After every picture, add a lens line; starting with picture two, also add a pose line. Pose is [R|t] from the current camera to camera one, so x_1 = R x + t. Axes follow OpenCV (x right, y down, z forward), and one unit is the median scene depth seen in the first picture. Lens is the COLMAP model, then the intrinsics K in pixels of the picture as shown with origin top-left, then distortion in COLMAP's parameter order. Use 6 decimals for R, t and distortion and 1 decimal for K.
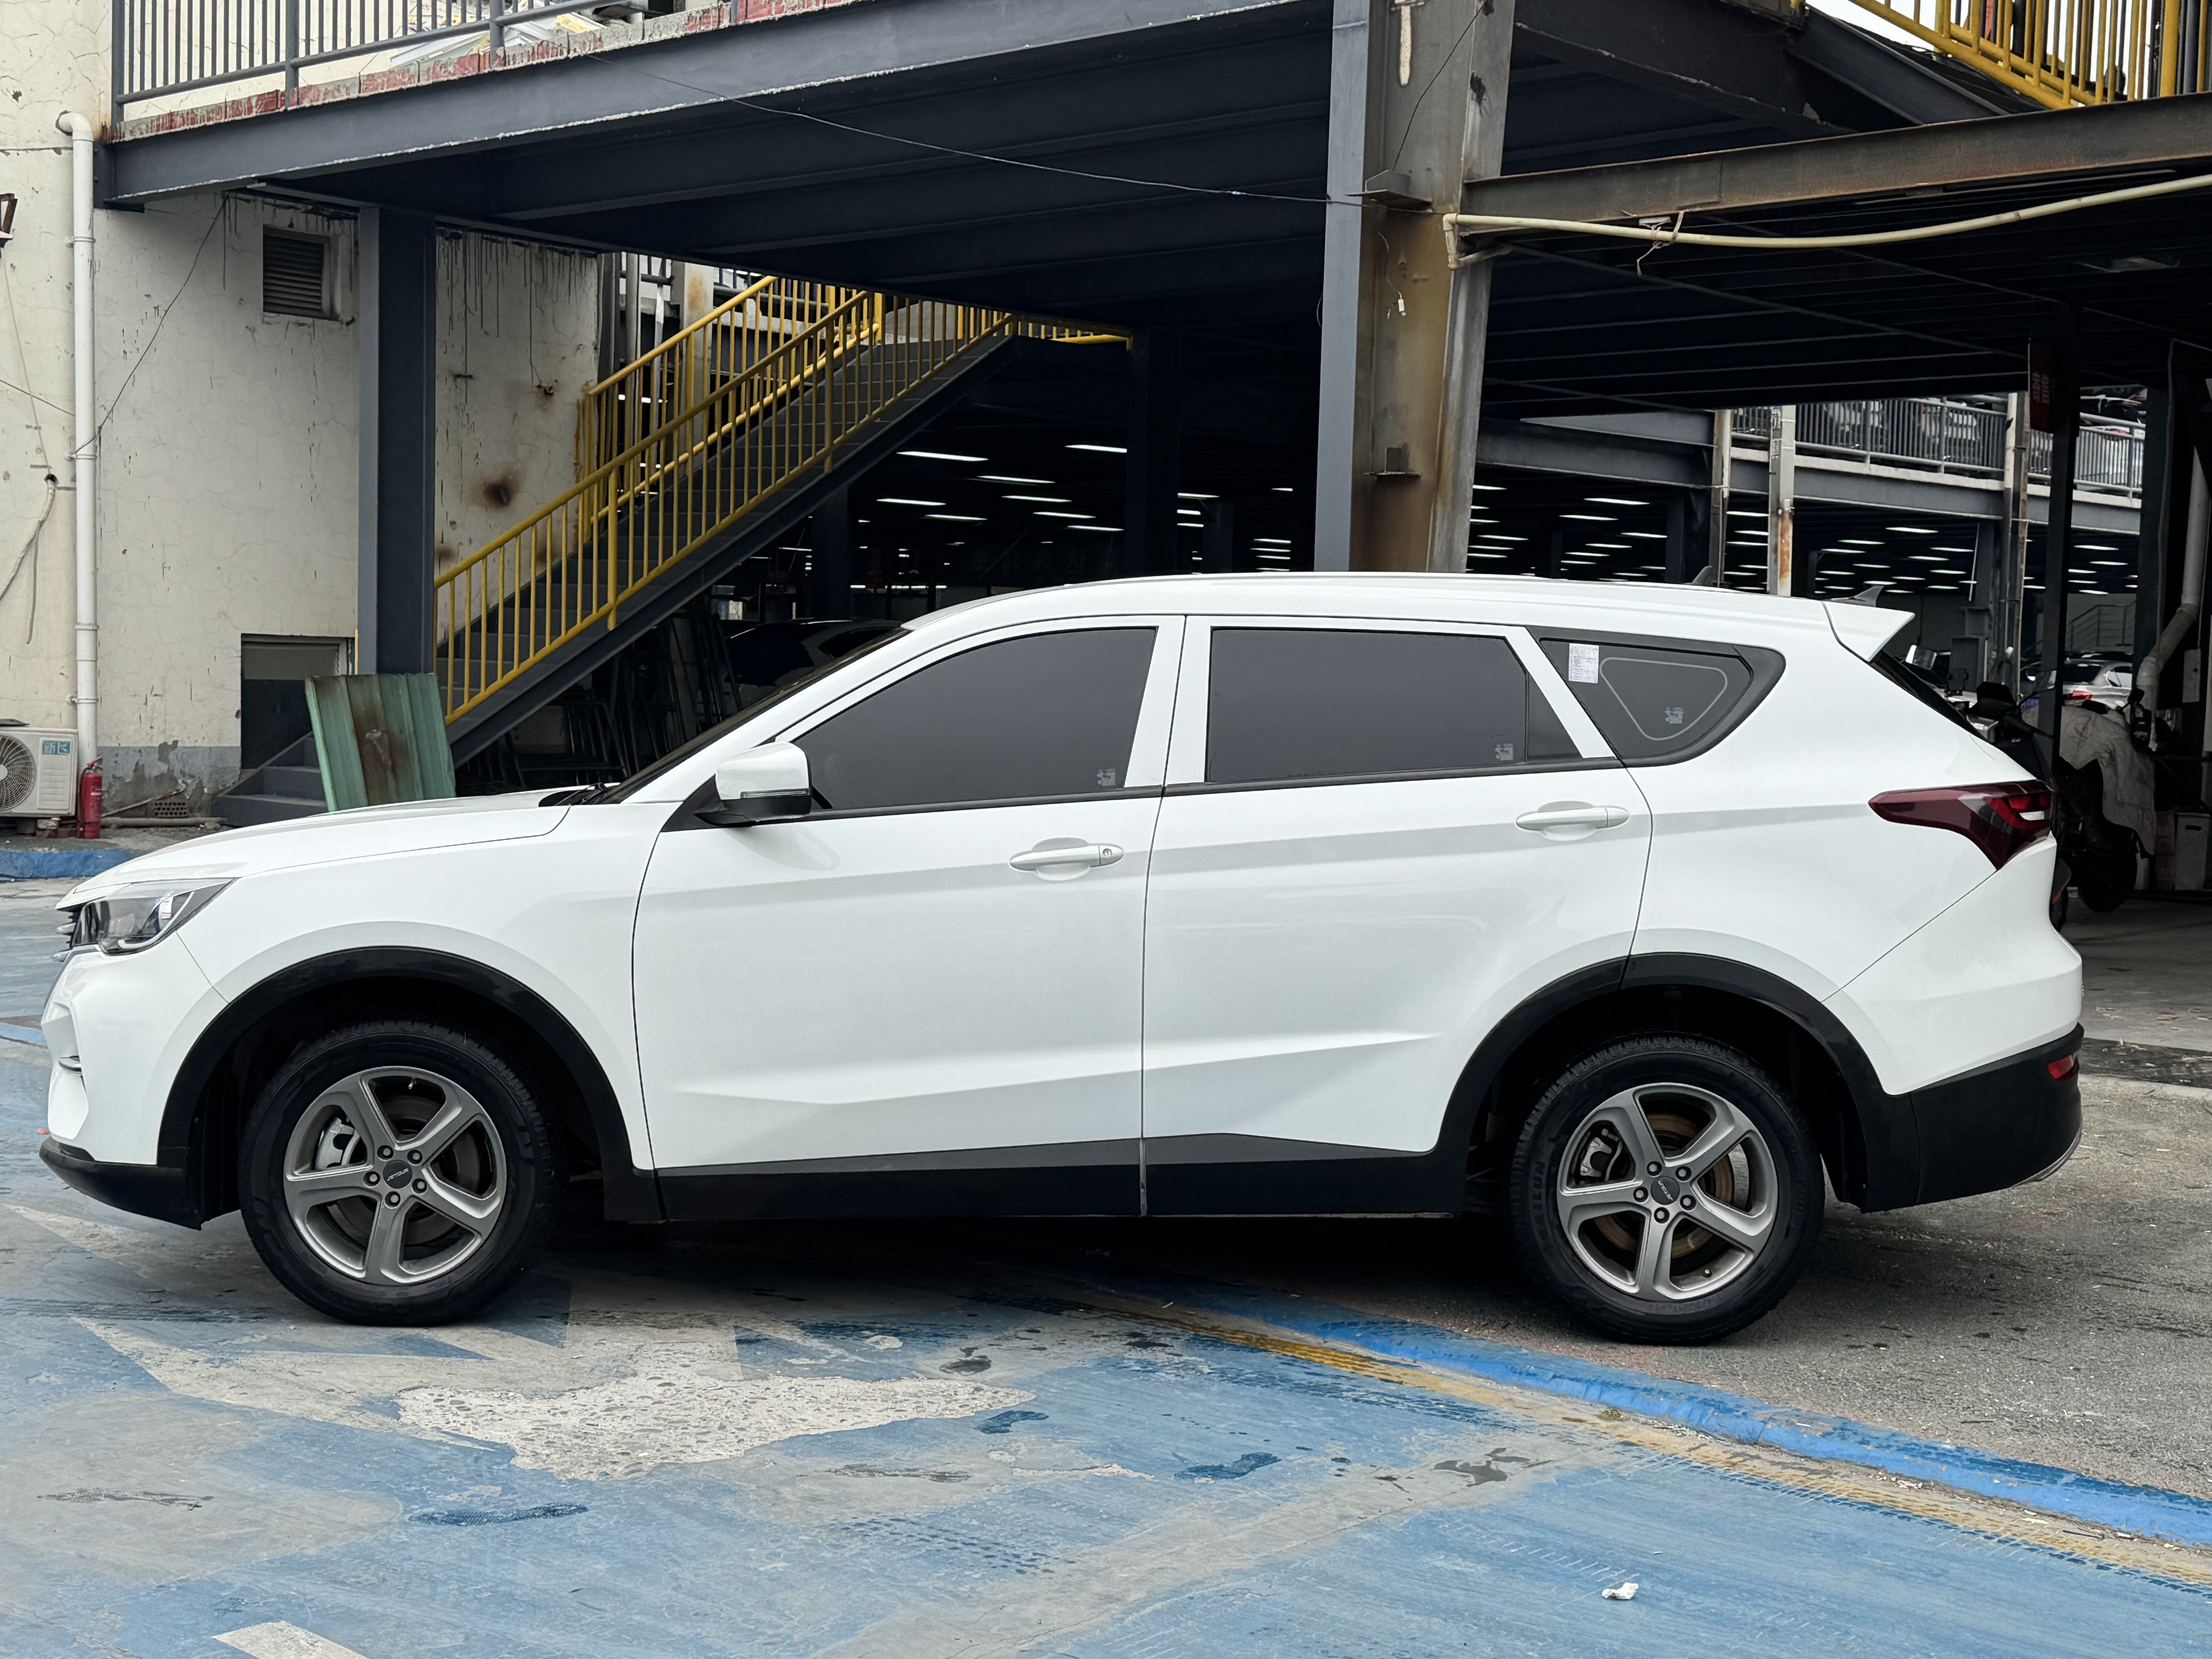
lens RADIAL K [[2847.2, 0, 1106.0], [0, 2847.2, 829.5], [0, 0, 1]] dist [0.103005, -0.066213]
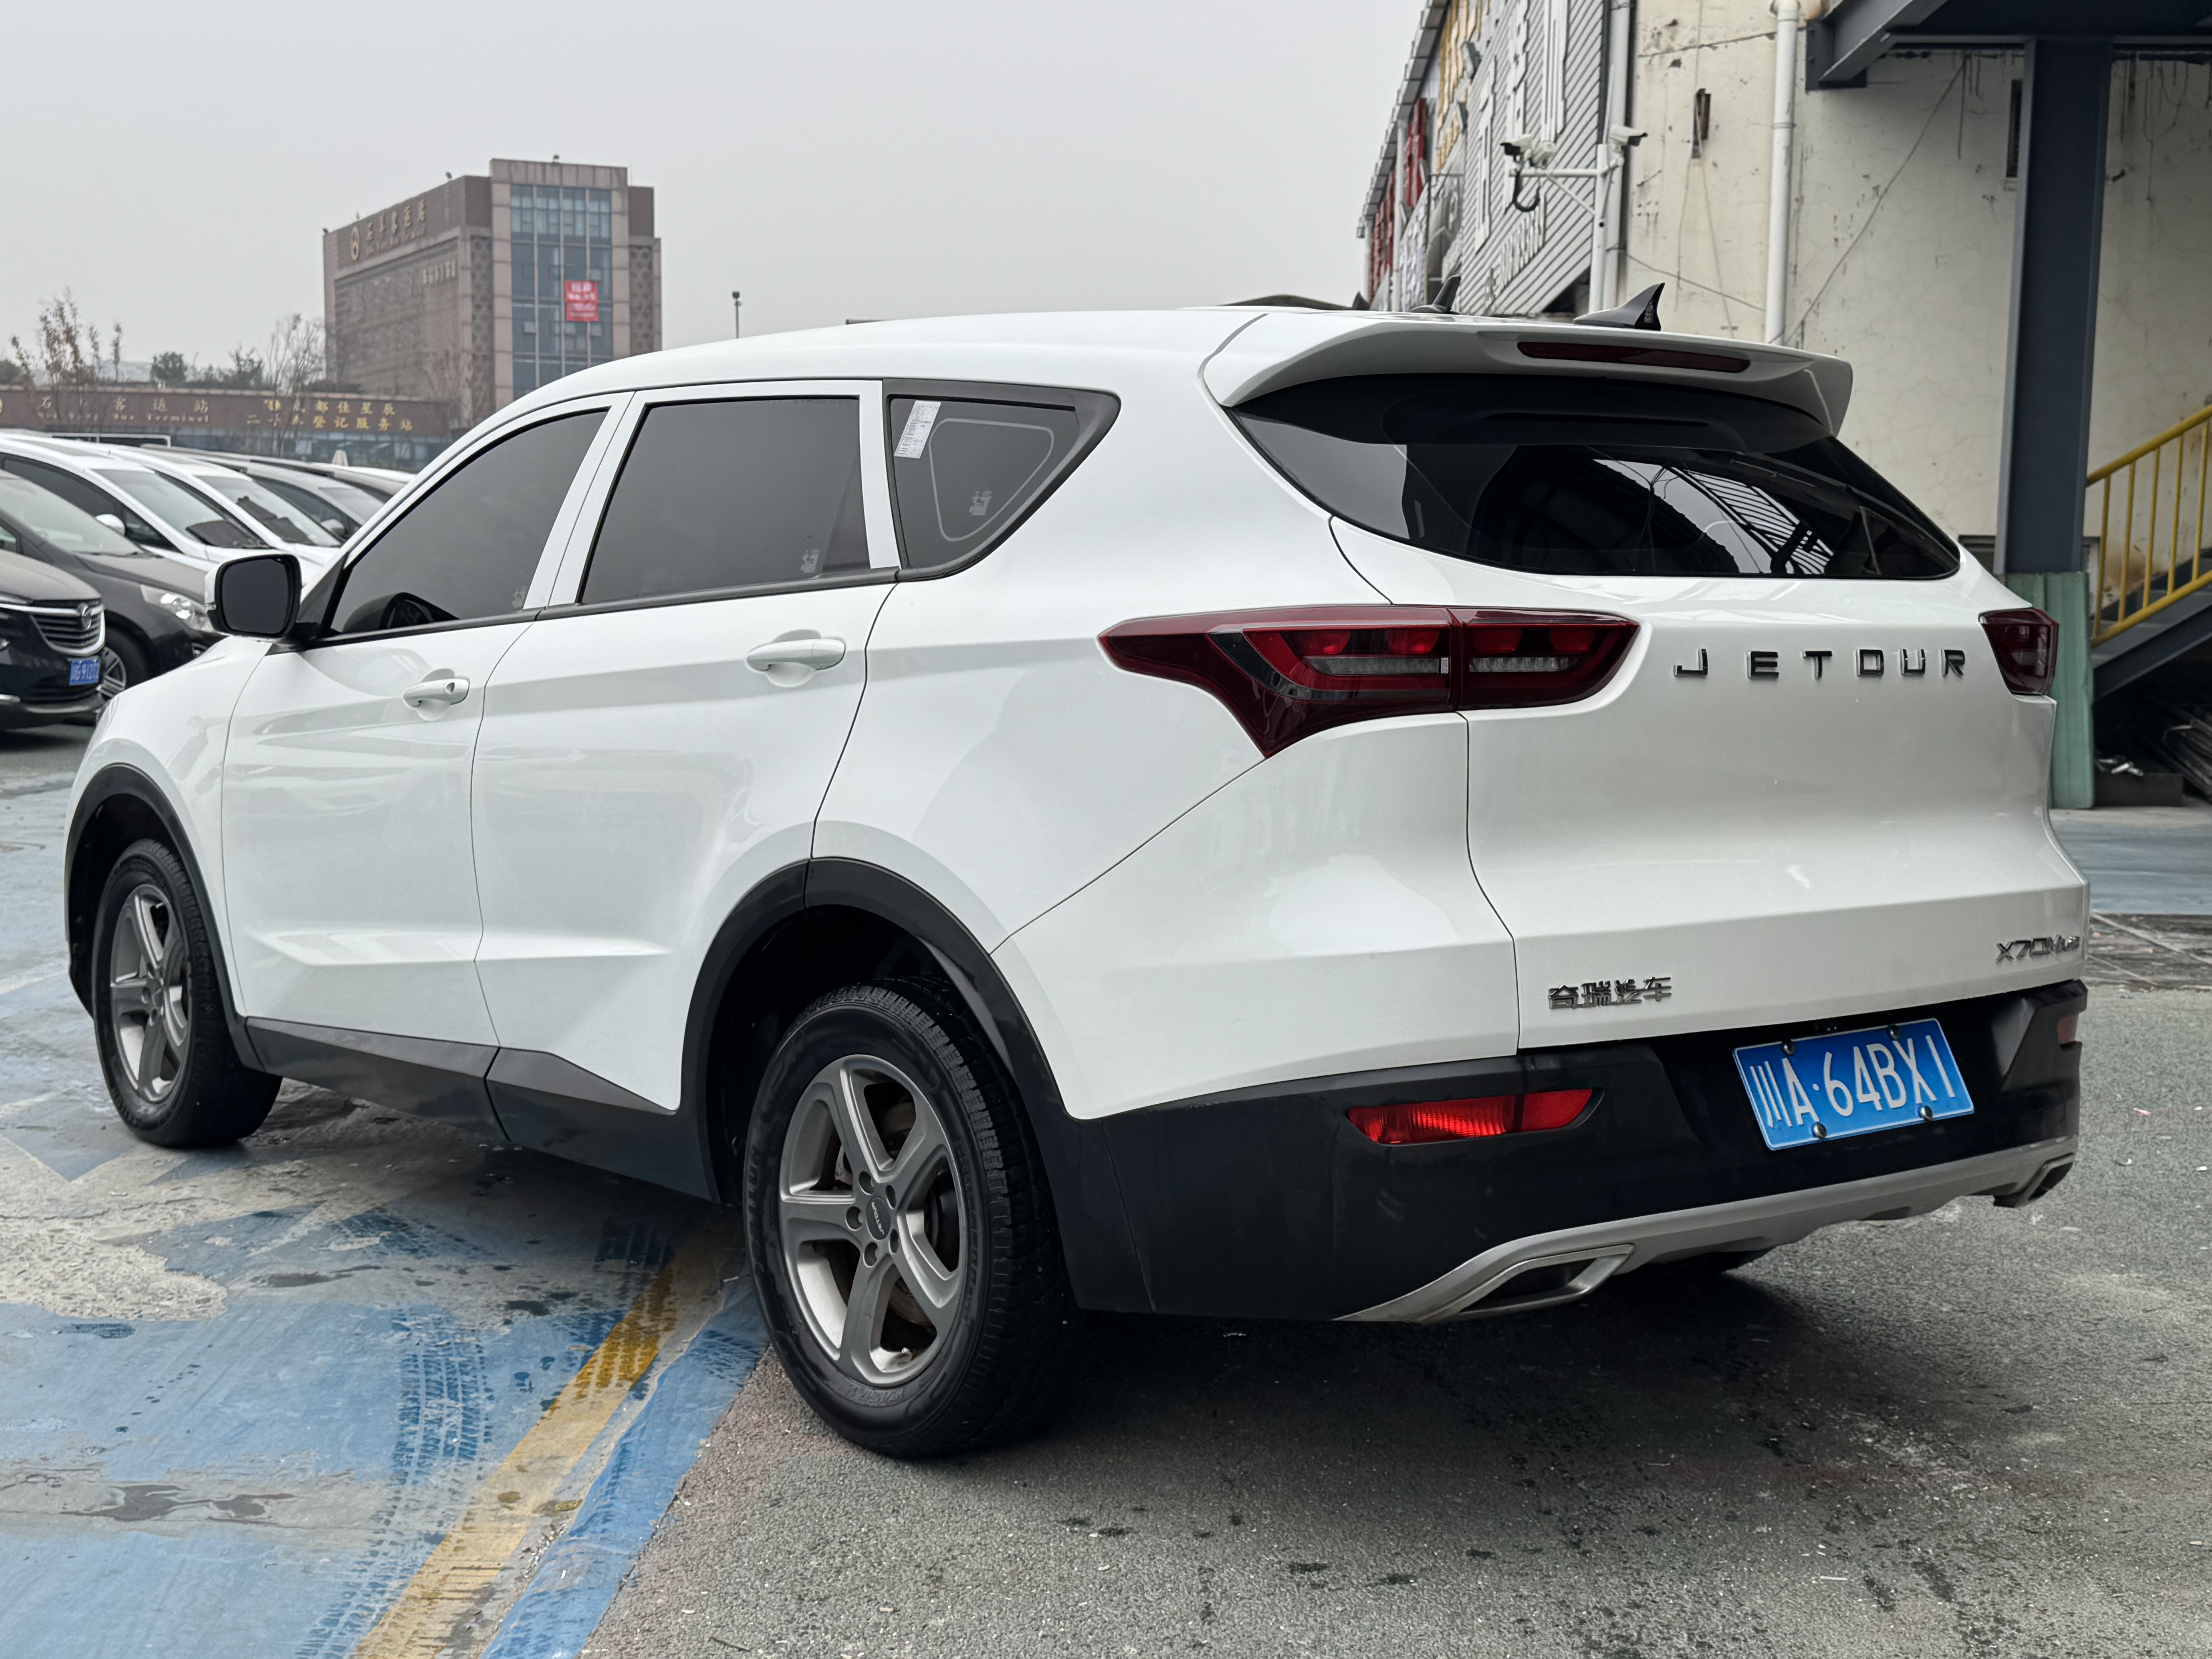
lens RADIAL K [[2847.2, 0, 1106.0], [0, 2847.2, 829.5], [0, 0, 1]] dist [0.103005, -0.066213]
pose [[0.631353, 0.060432, -0.773137, 0.723575], [-0.046773, 0.998111, 0.039822, 0.007170], [0.774083, 0.011021, 0.632988, 0.611751]]
